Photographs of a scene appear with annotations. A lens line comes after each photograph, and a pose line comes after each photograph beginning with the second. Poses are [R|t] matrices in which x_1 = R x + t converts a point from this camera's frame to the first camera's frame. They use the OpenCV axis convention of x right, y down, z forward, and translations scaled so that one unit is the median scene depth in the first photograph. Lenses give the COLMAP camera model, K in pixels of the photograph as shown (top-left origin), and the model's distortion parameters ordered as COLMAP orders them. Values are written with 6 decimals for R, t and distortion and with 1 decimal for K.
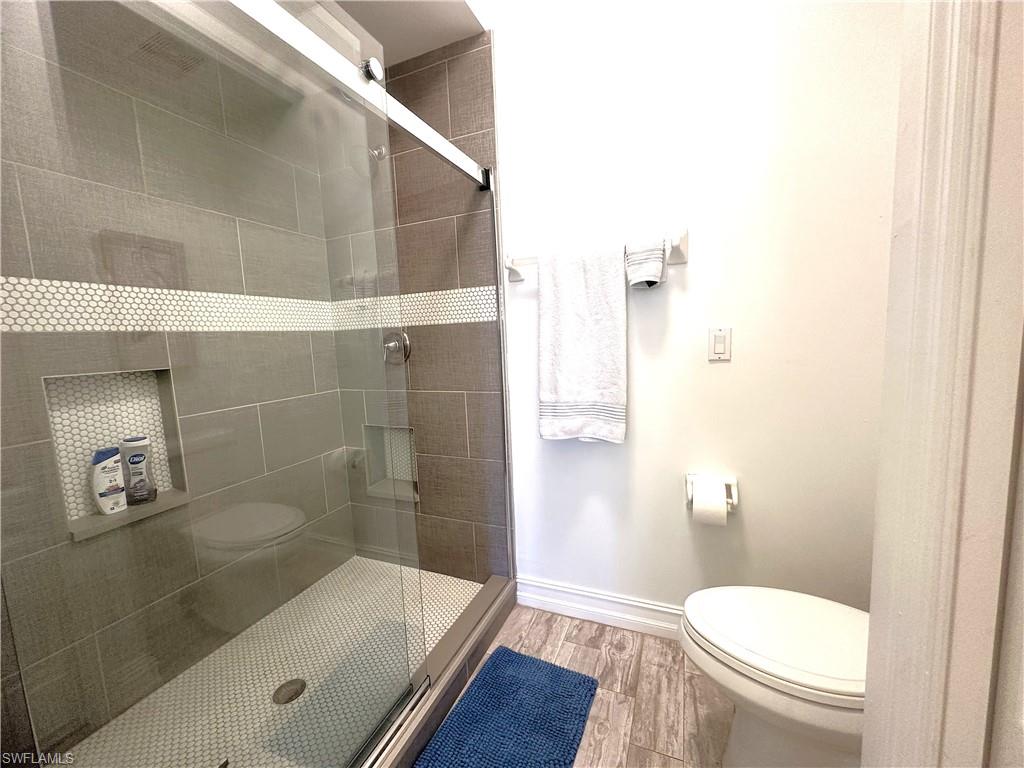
lens RADIAL K [[409.2, 0, 512.0], [0, 409.2, 384.0], [0, 0, 1]] dist [-0.001856, 0.000295]
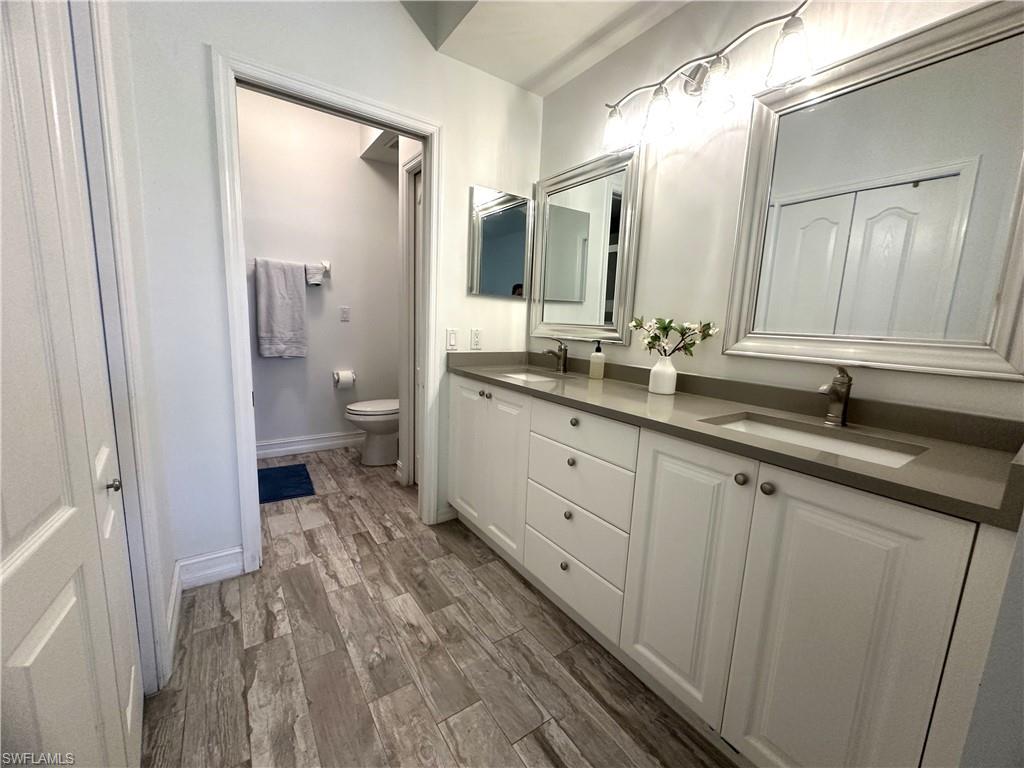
lens RADIAL K [[409.2, 0, 512.0], [0, 409.2, 384.0], [0, 0, 1]] dist [-0.001856, 0.000295]
pose [[0.533045, -0.065642, 0.843537, -0.947447], [0.029099, 0.997818, 0.059260, 0.184209], [-0.845587, -0.007042, 0.533792, -1.029747]]
